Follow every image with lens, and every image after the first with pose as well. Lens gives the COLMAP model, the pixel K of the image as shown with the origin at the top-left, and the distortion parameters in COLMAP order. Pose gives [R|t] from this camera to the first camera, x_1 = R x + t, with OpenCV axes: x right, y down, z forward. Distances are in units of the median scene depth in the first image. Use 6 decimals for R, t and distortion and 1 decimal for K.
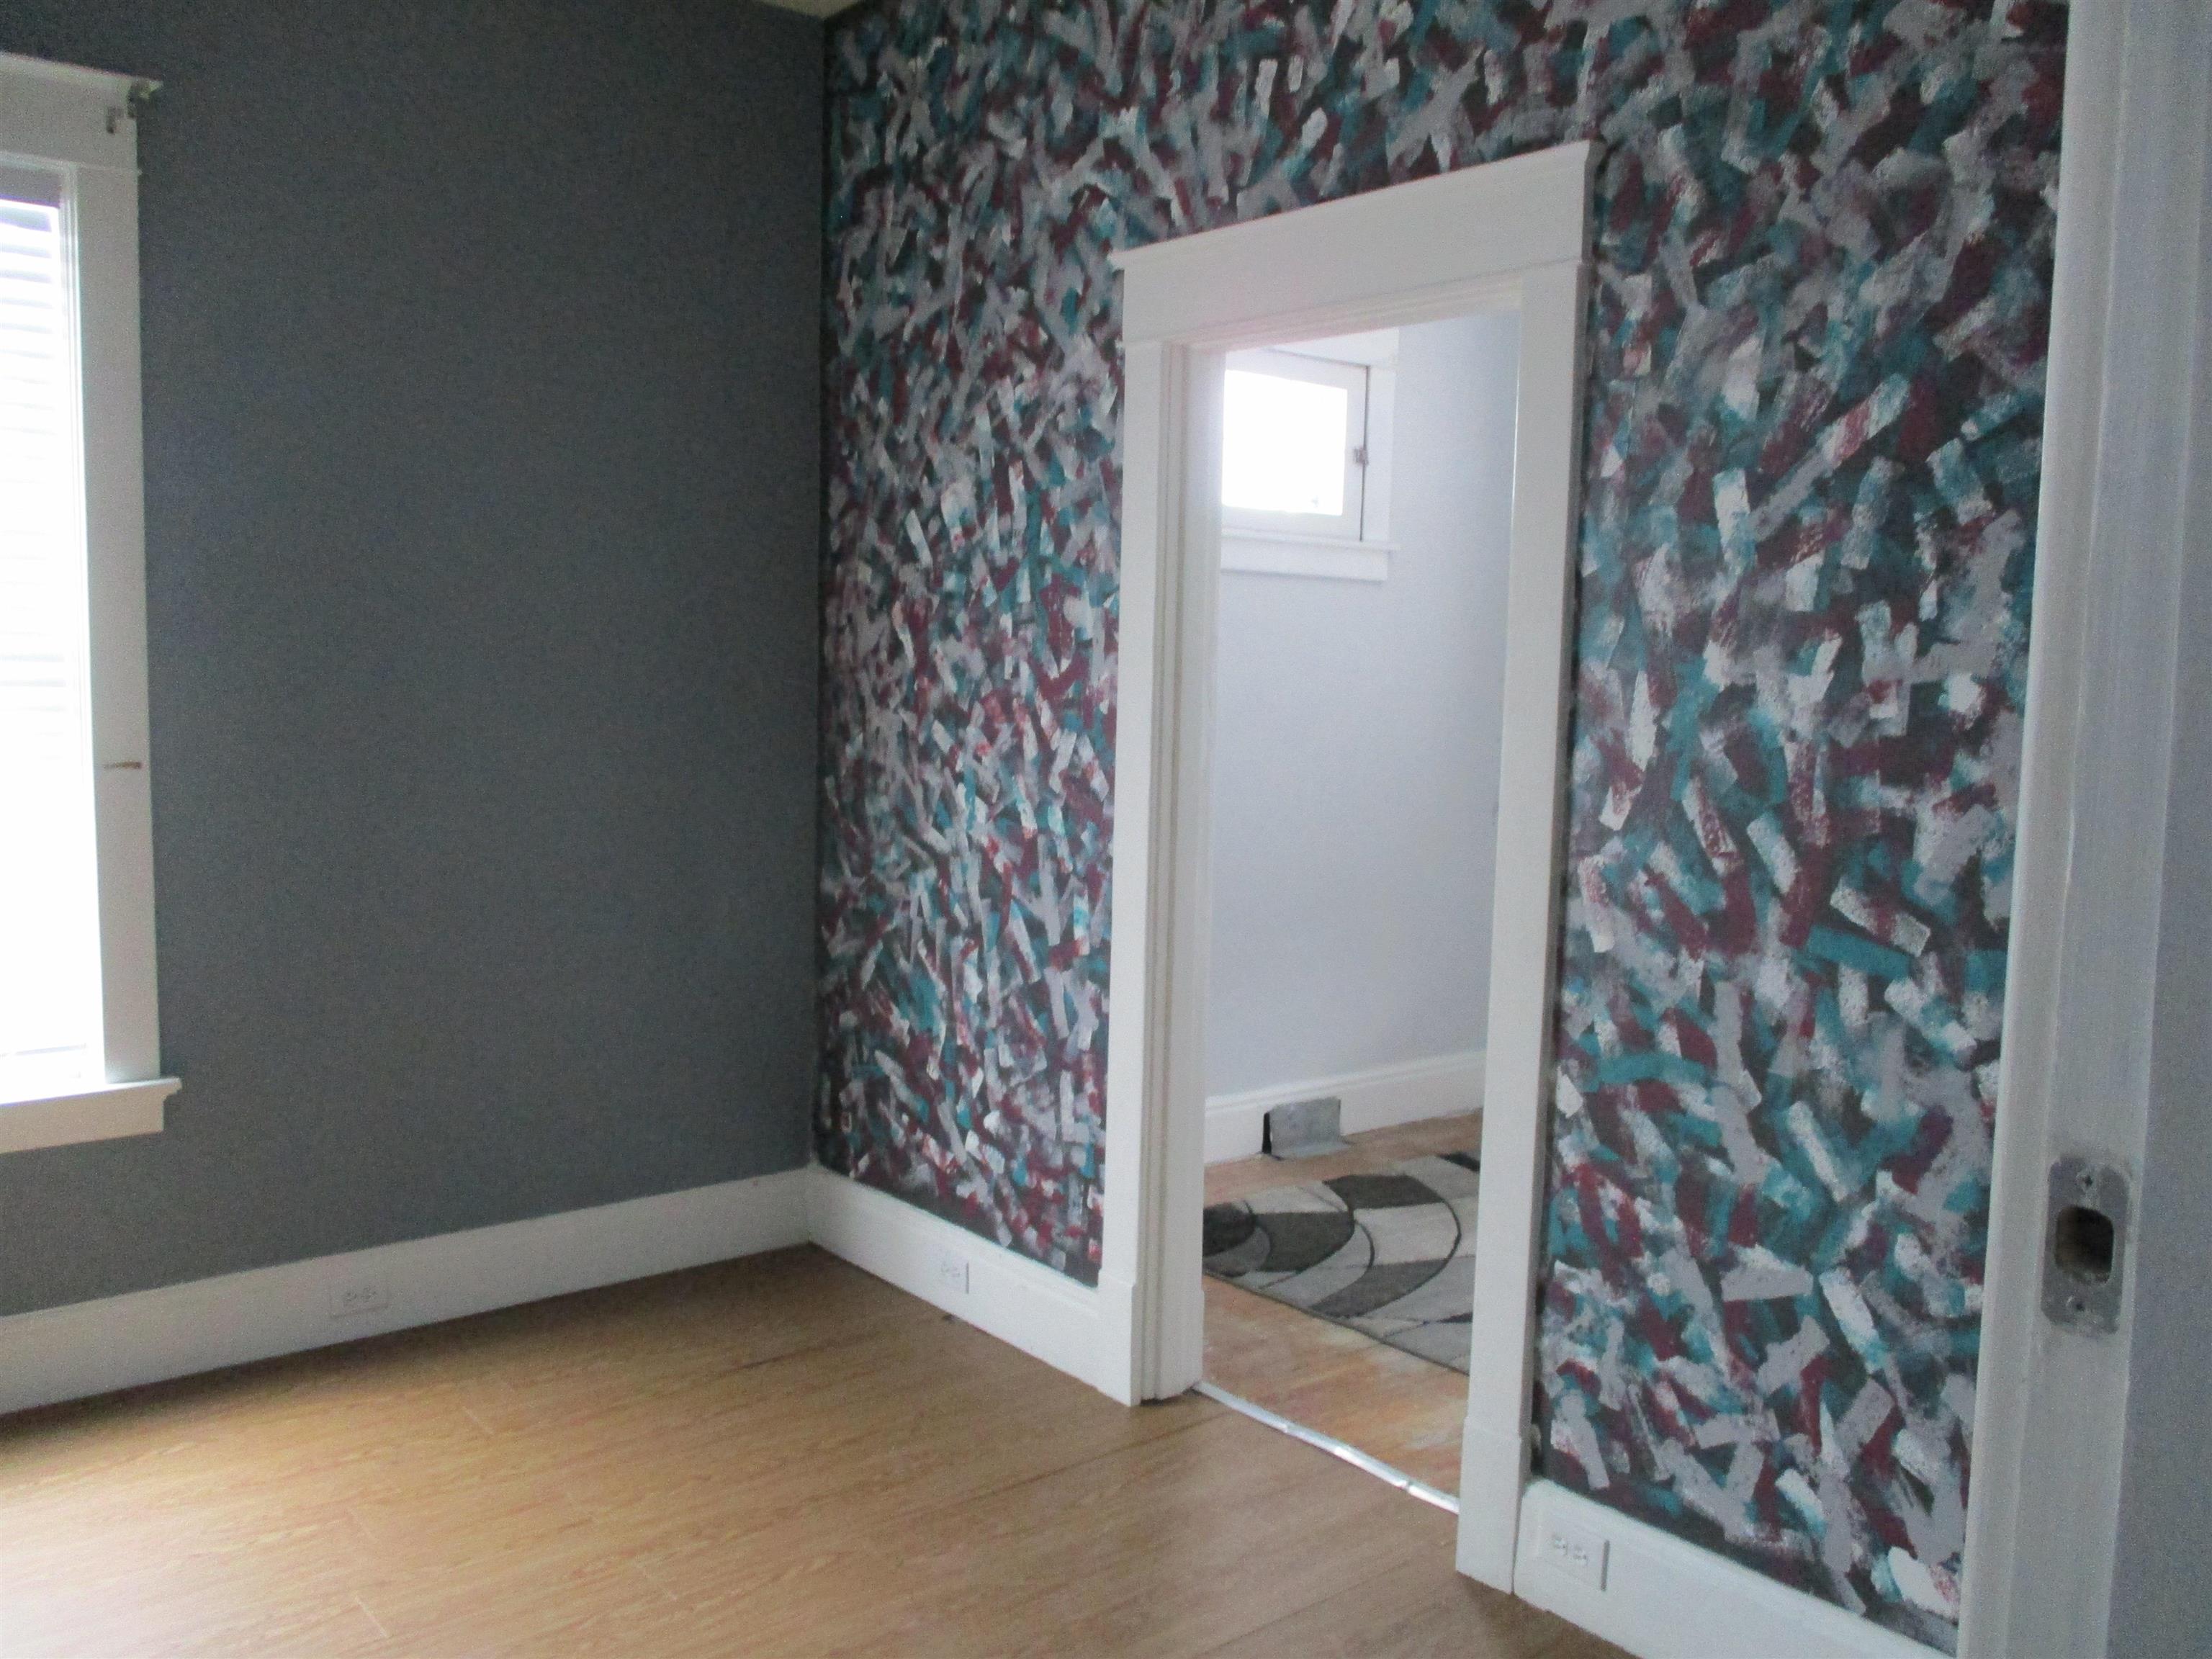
lens RADIAL K [[1821.5, 0, 1105.5], [0, 1821.5, 830.6], [0, 0, 1]] dist [0.006000, 0.000466]
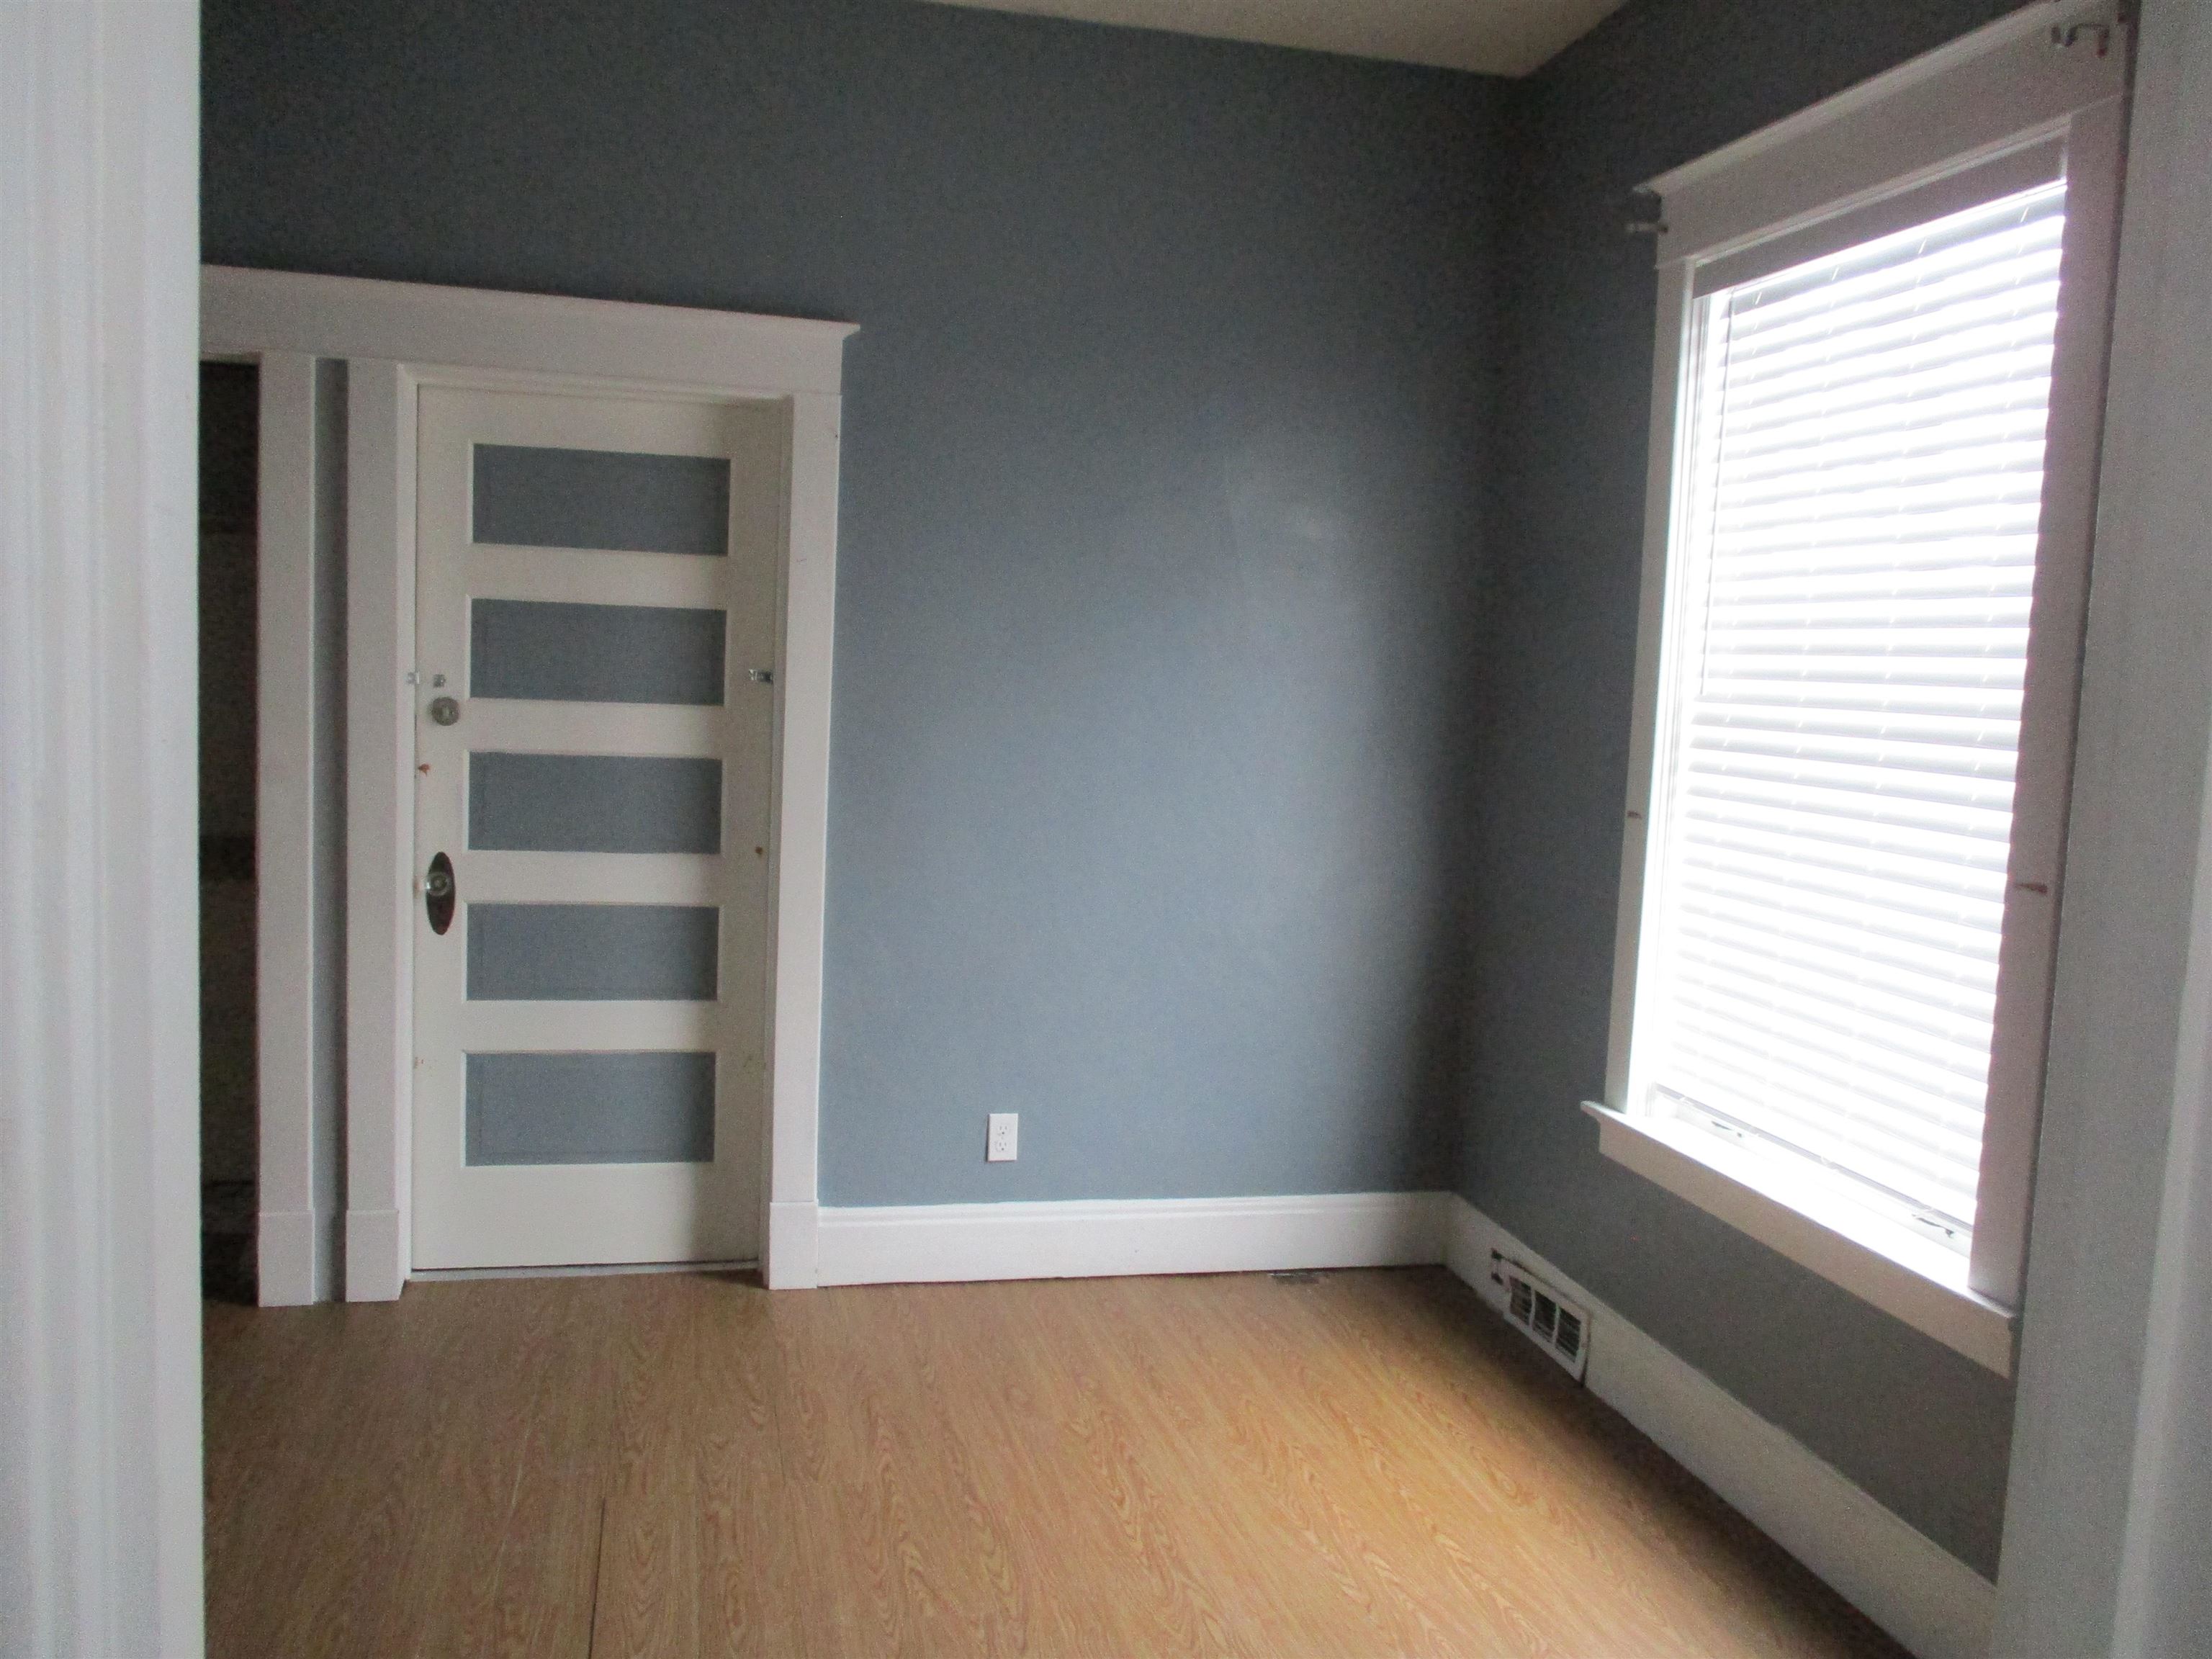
lens RADIAL K [[1821.5, 0, 1105.8], [0, 1821.5, 828.7], [0, 0, 1]] dist [0.006000, 0.000466]
pose [[-0.445245, 0.041284, -0.894457, 0.313058], [-0.141598, 0.983121, 0.115861, -0.092926], [0.884142, 0.178239, -0.431884, 0.979247]]
